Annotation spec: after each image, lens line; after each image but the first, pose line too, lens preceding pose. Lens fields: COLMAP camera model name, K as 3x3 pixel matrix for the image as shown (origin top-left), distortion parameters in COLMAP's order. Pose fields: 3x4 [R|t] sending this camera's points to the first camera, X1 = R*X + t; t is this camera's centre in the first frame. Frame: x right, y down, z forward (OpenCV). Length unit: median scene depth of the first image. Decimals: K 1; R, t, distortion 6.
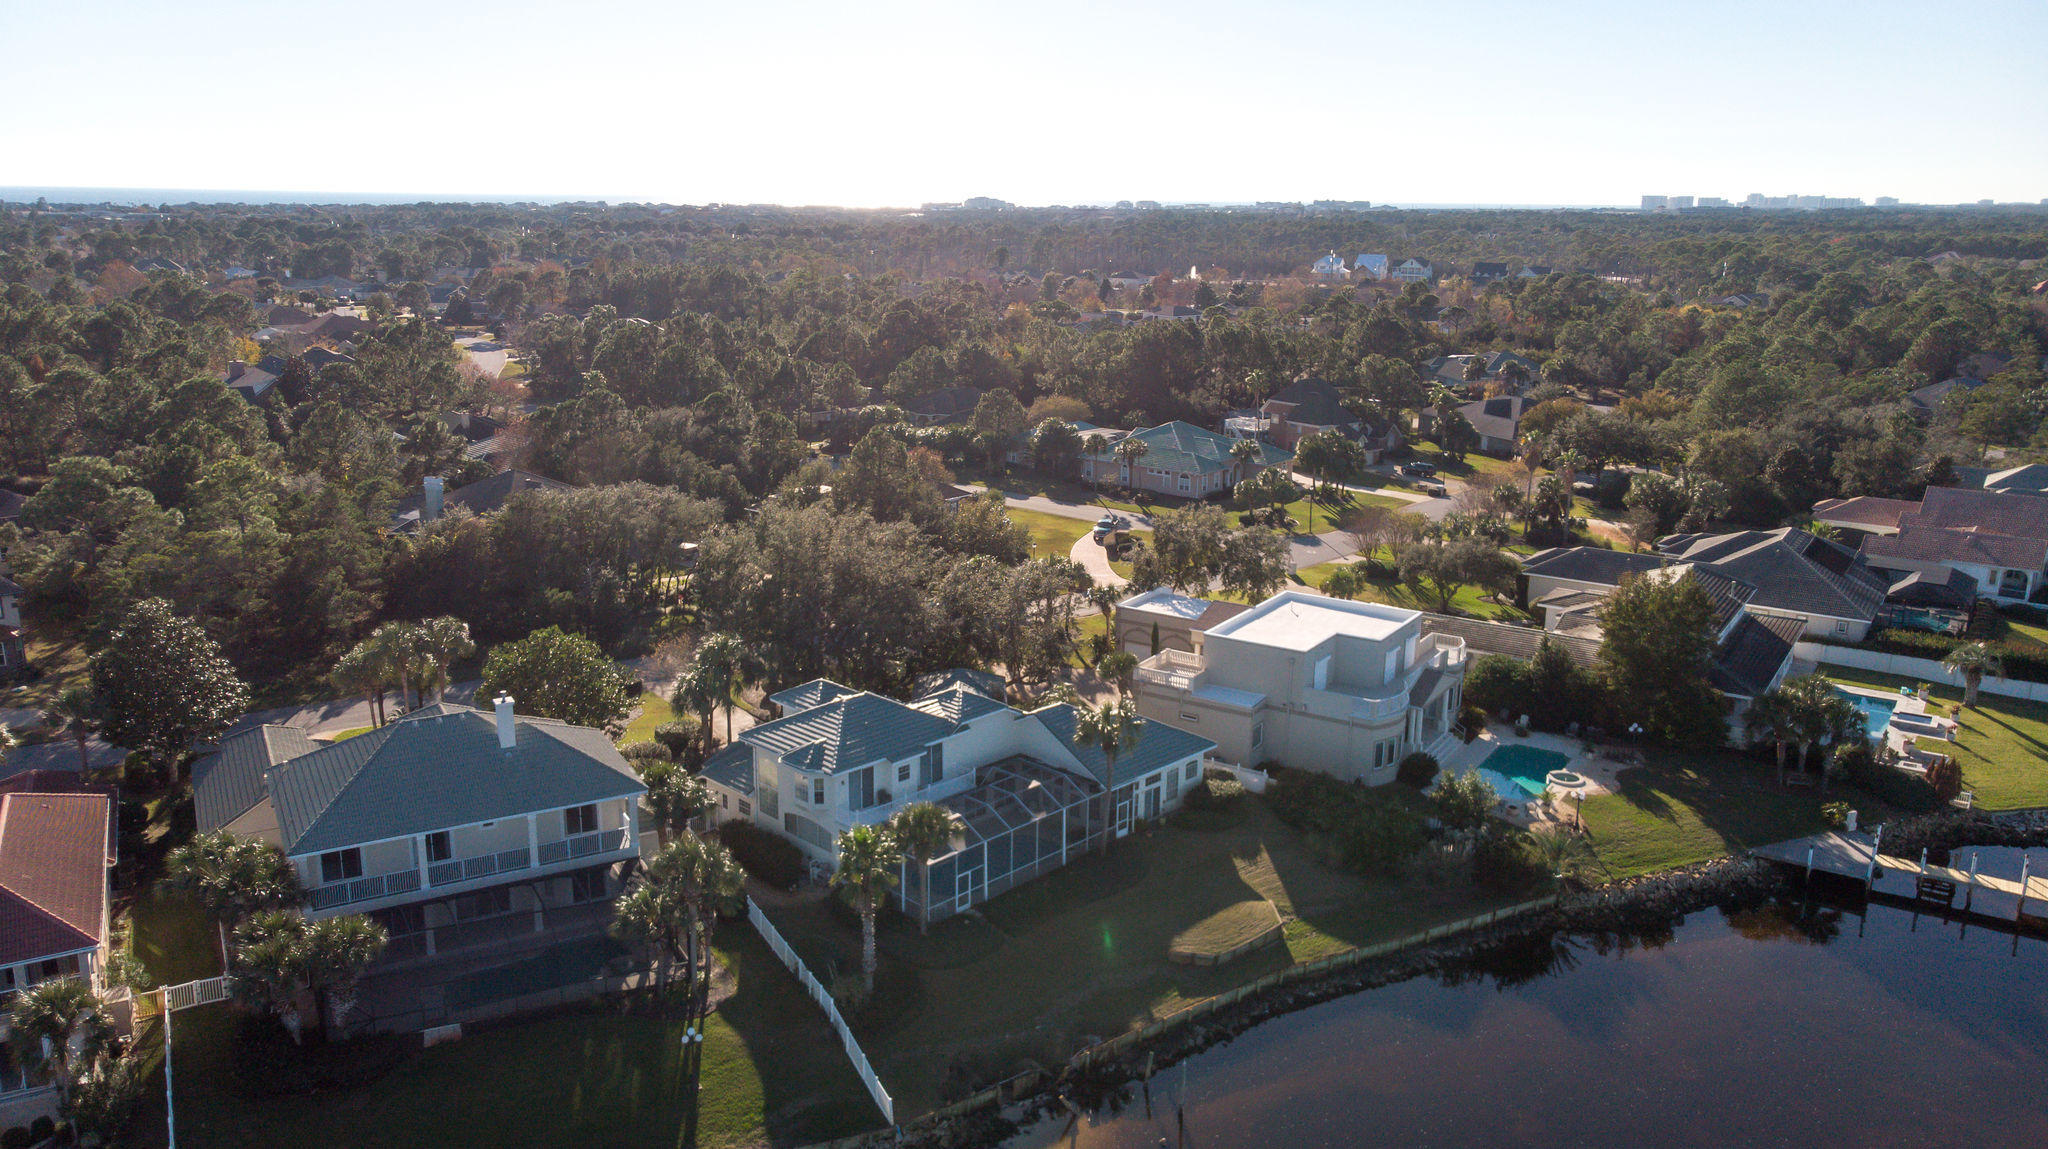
lens RADIAL K [[1506.4, 0, 1022.2], [0, 1506.4, 567.7], [0, 0, 1]] dist [0.014710, 0.024888]
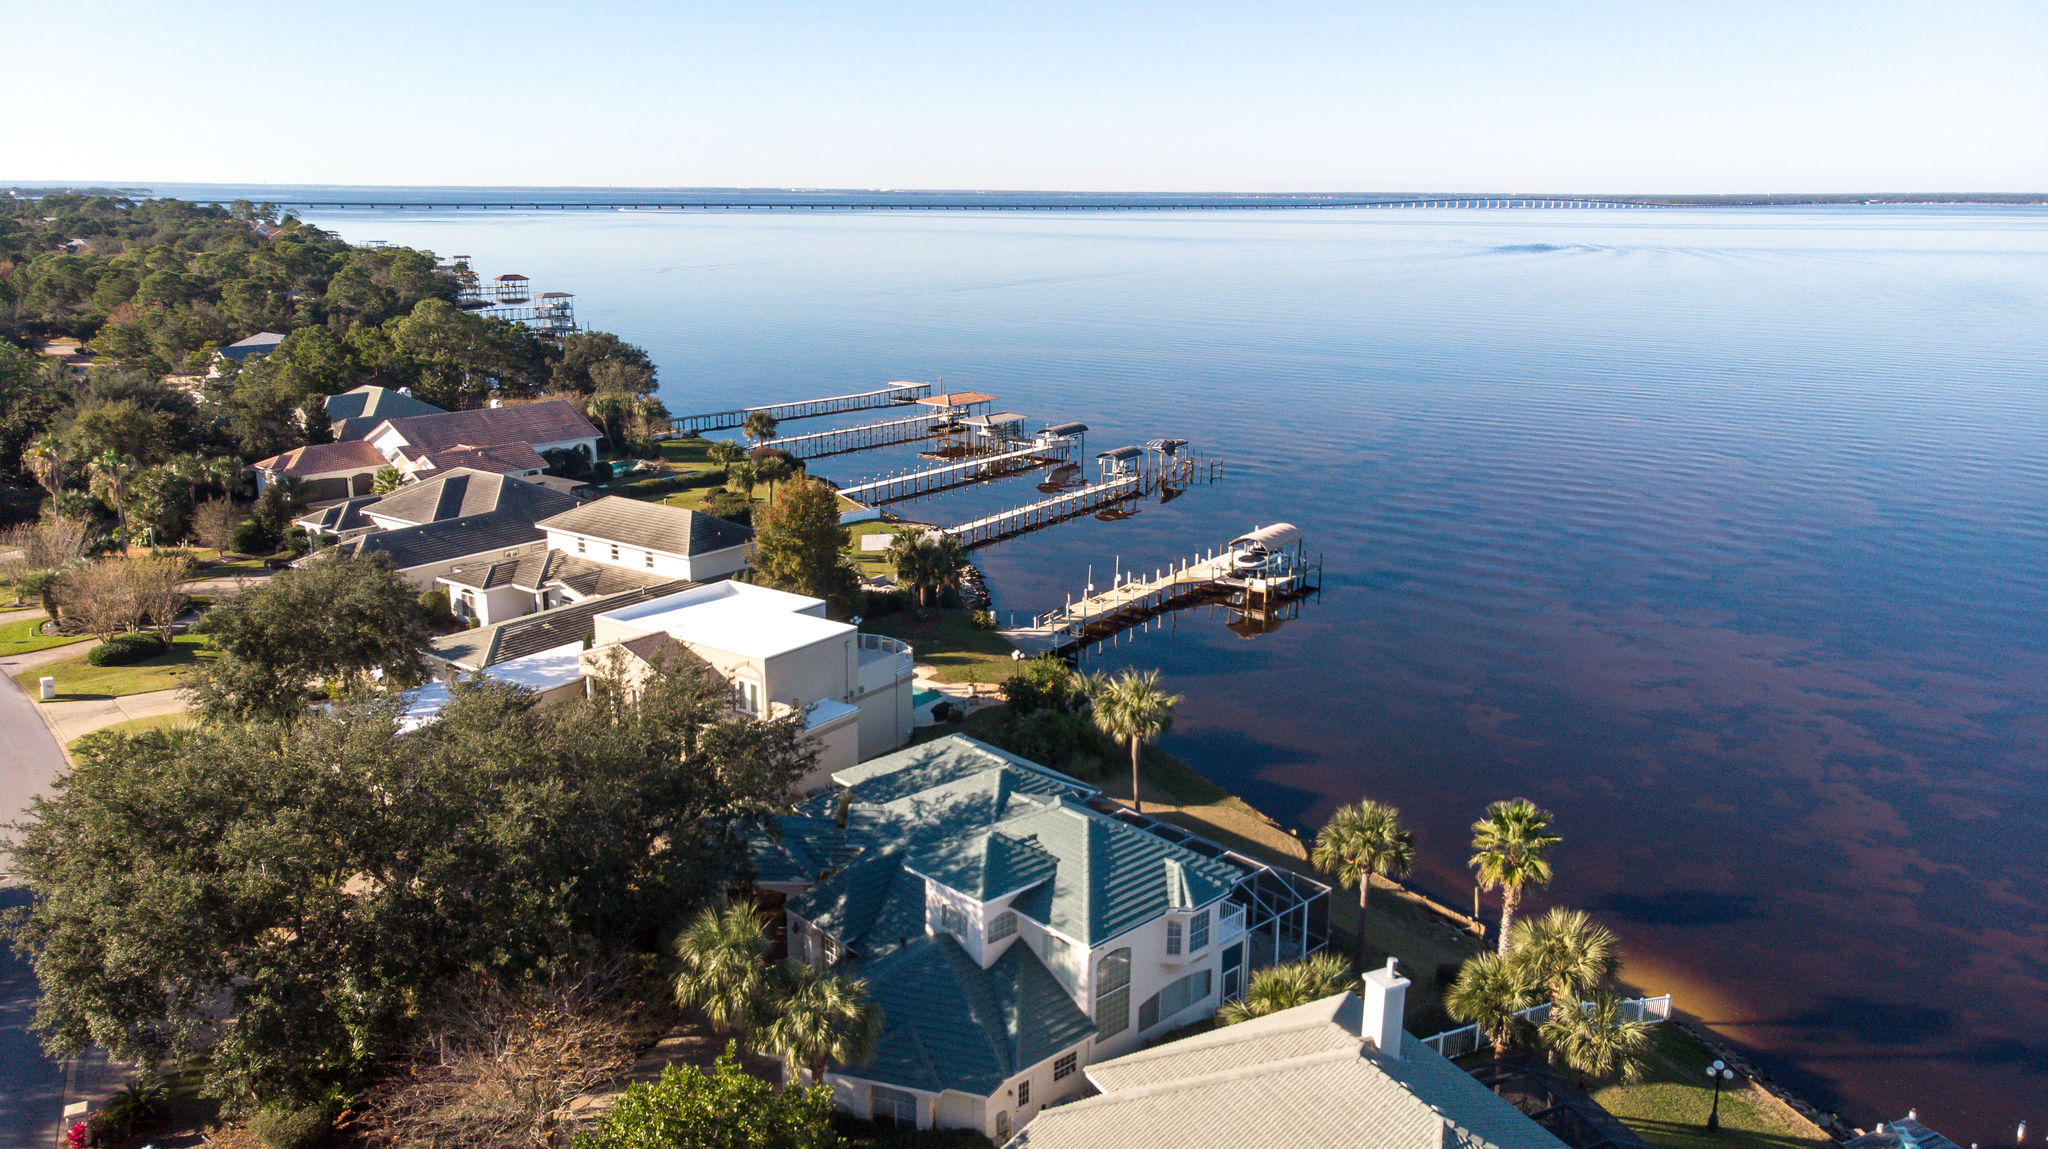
lens RADIAL K [[1506.4, 0, 1026.8], [0, 1506.4, 565.6], [0, 0, 1]] dist [0.014710, 0.024888]
pose [[0.033257, -0.246517, 0.968568, -0.595420], [0.231965, 0.944545, 0.232438, -0.145706], [-0.972155, 0.216944, 0.088596, 0.763647]]
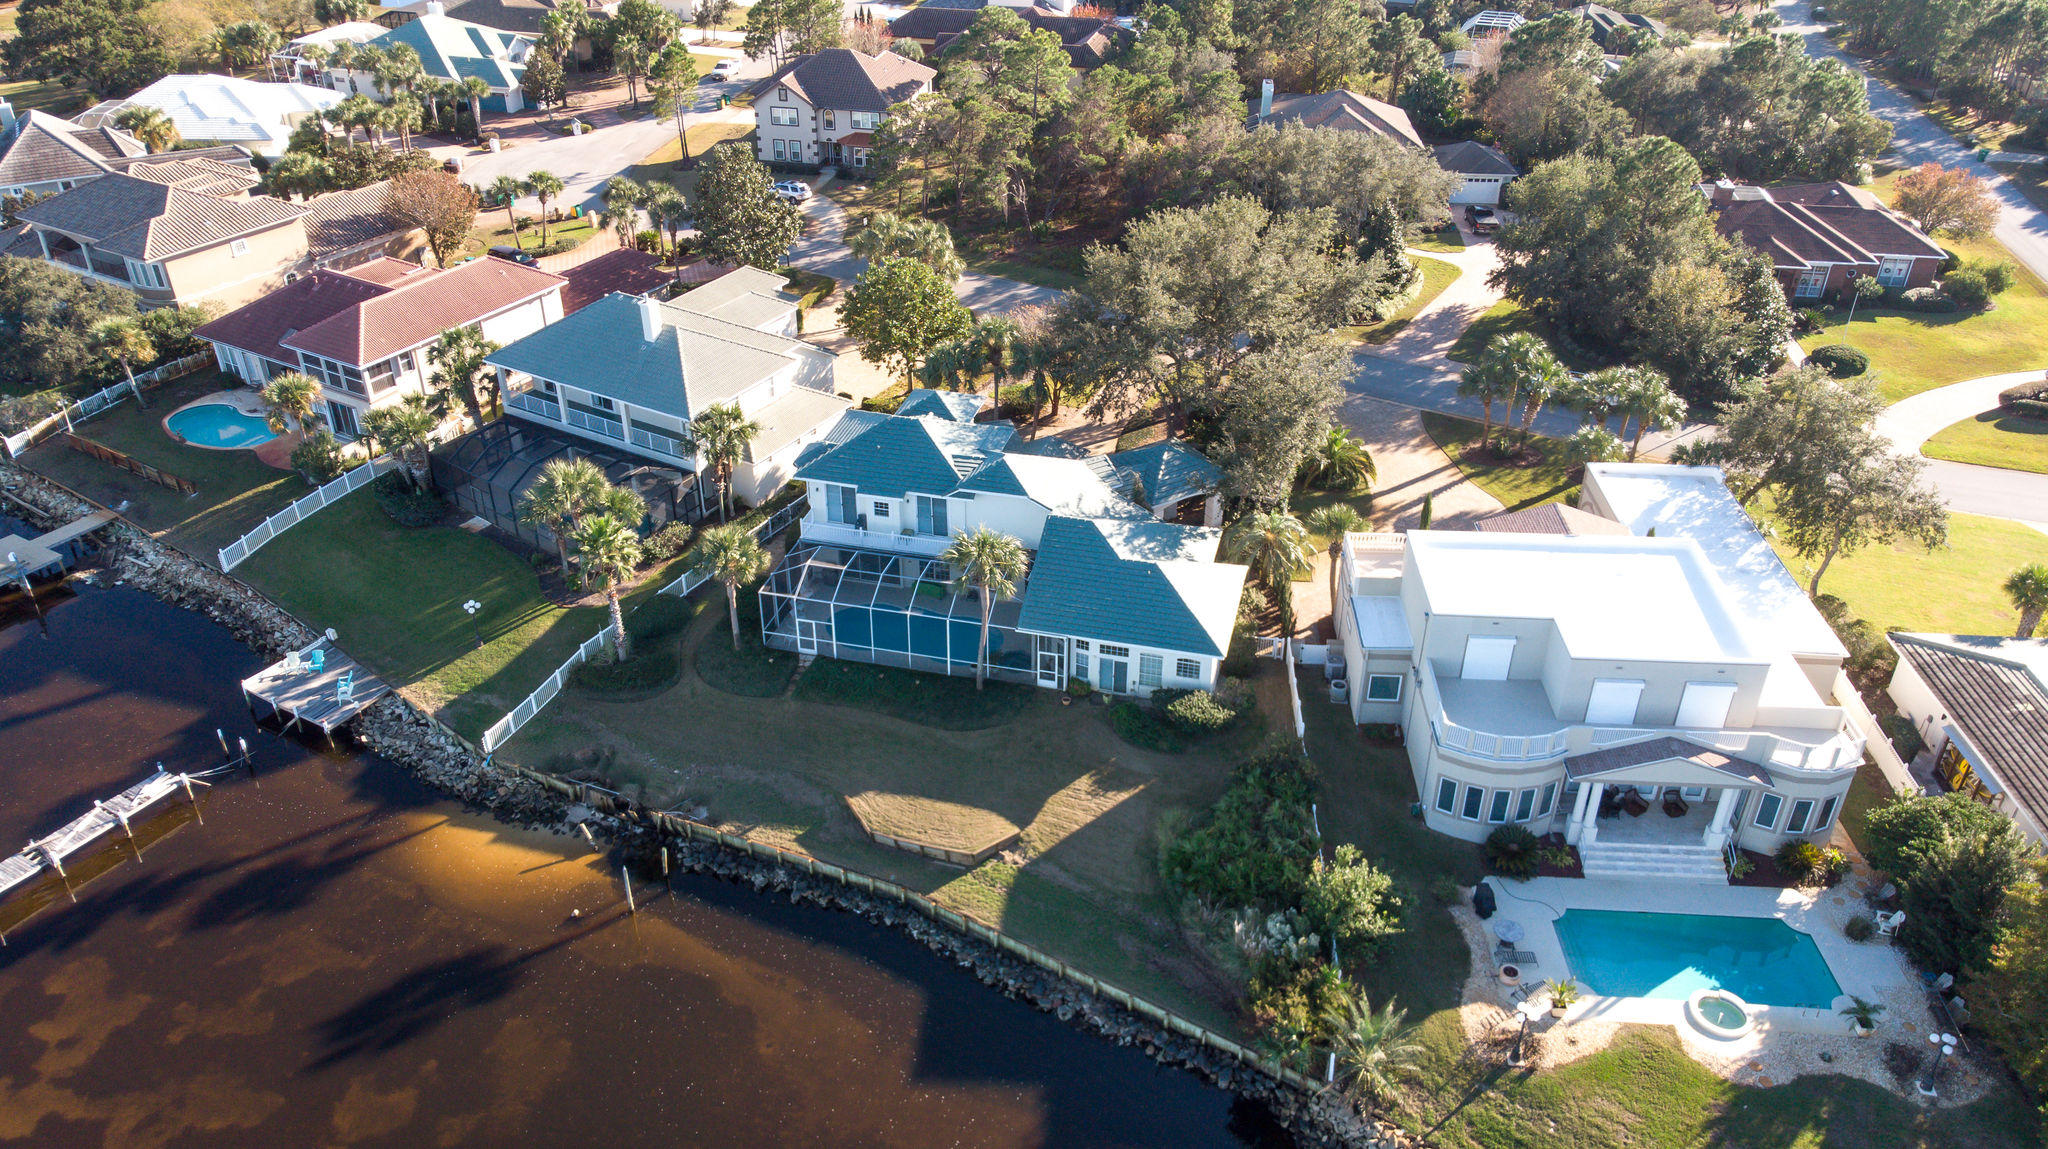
lens RADIAL K [[1506.4, 0, 1026.3], [0, 1506.4, 566.0], [0, 0, 1]] dist [0.014710, 0.024888]
pose [[0.500244, 0.442963, -0.744003, 0.555251], [-0.206324, 0.895469, 0.394418, -0.182182], [0.840944, -0.043799, 0.539347, 0.440455]]
